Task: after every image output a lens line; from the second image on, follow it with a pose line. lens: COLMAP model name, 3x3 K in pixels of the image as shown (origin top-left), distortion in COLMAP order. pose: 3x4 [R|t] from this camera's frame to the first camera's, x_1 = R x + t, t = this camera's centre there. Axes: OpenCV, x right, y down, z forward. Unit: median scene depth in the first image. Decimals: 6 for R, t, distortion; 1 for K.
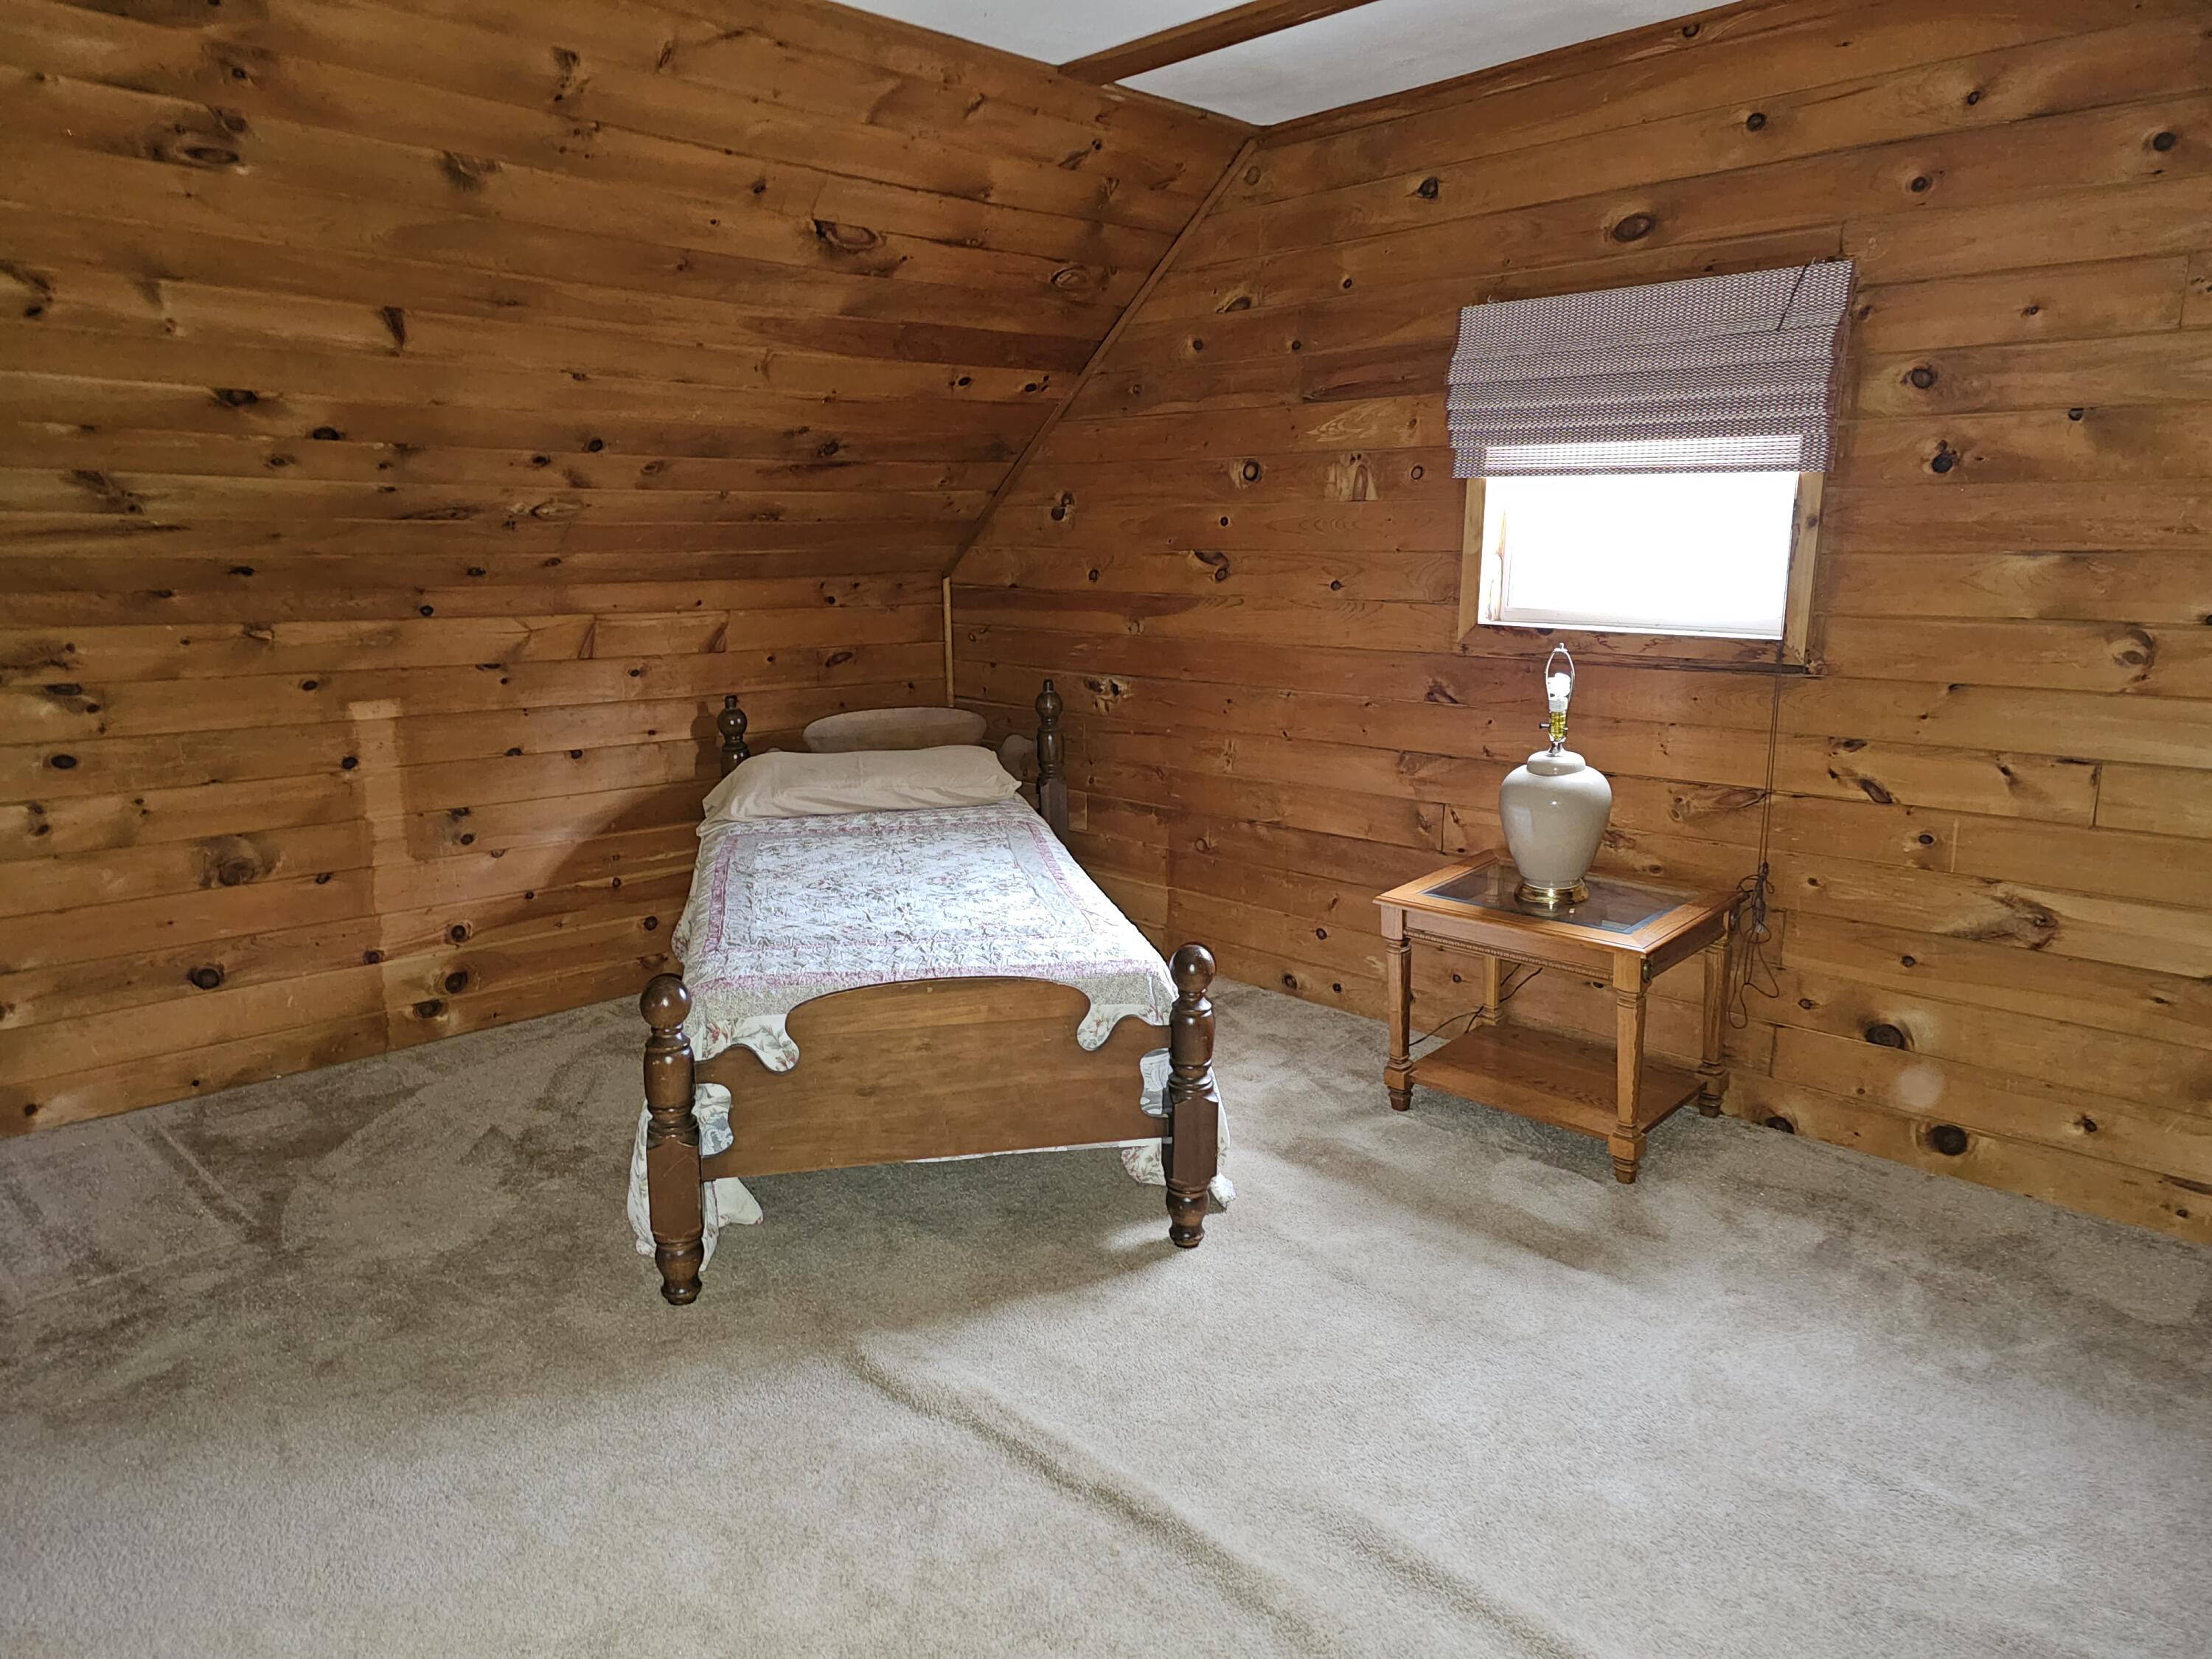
lens RADIAL K [[1467.6, 0, 1105.1], [0, 1467.6, 821.0], [0, 0, 1]] dist [0.073765, -0.066946]
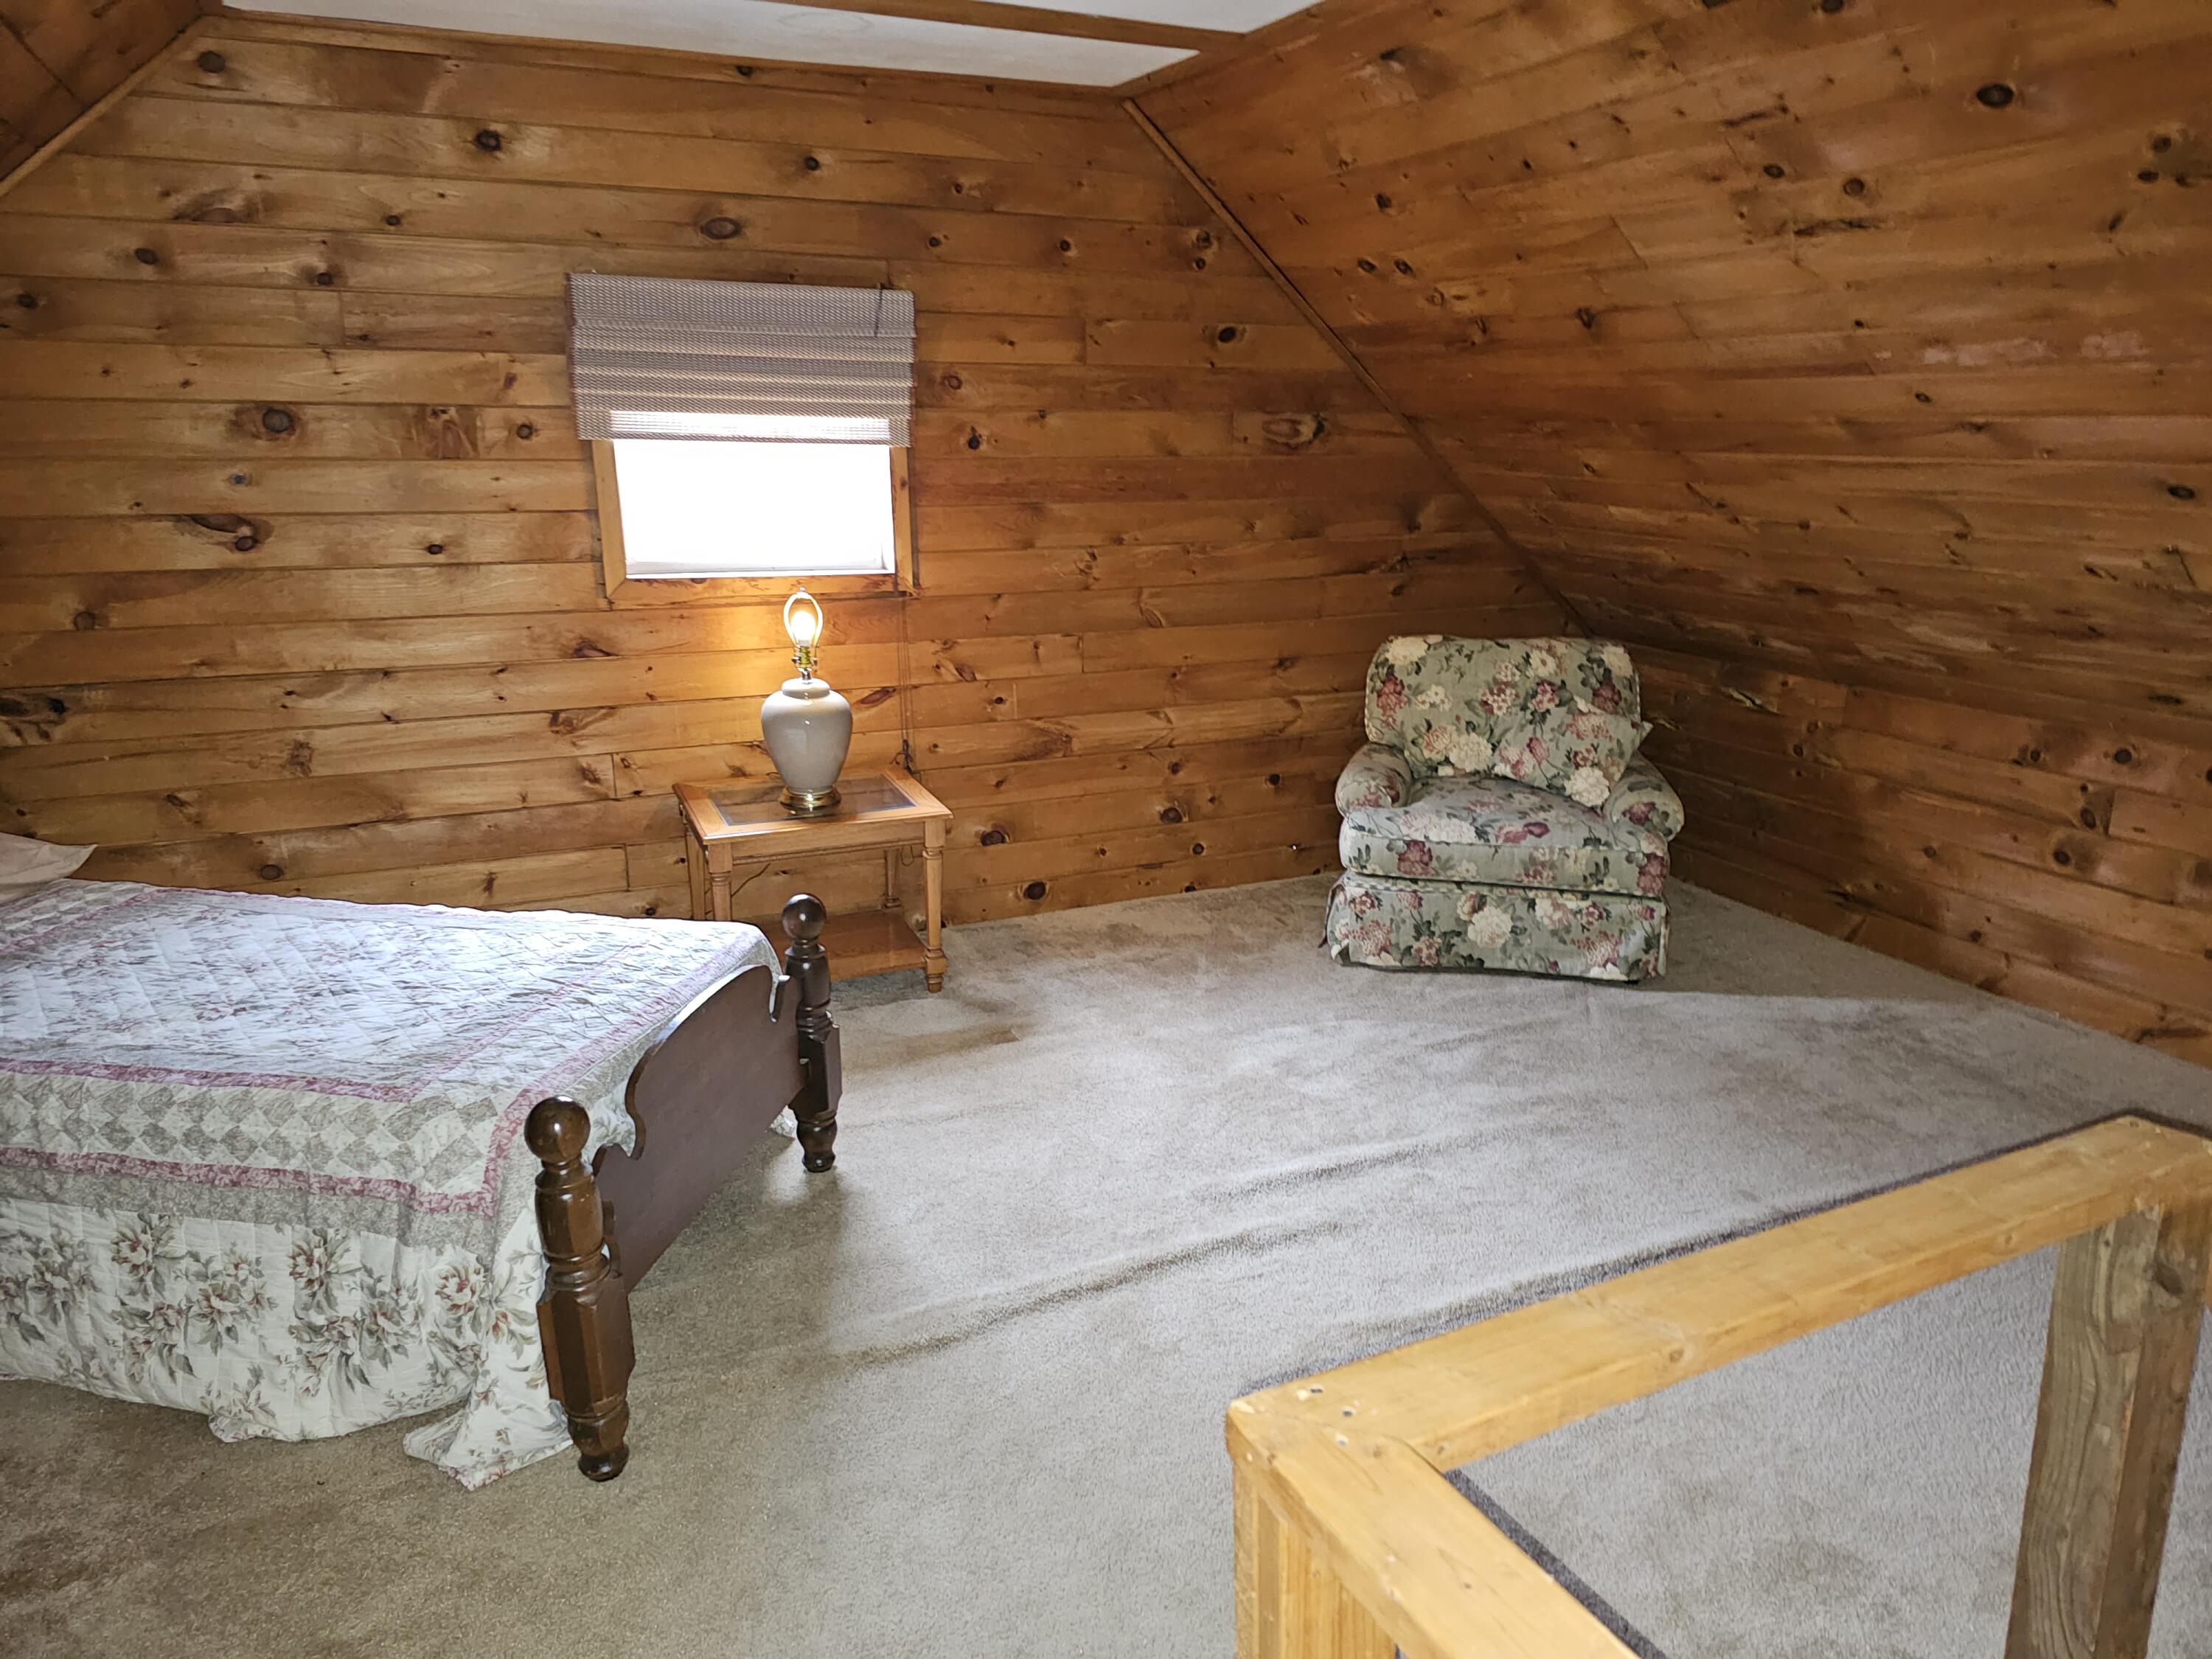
lens RADIAL K [[1467.6, 0, 1103.5], [0, 1467.6, 836.2], [0, 0, 1]] dist [0.073765, -0.066946]
pose [[0.354482, -0.241560, 0.903323, -0.738190], [0.178902, 0.965730, 0.188043, -0.108114], [-0.917789, 0.094948, 0.385549, 0.335678]]
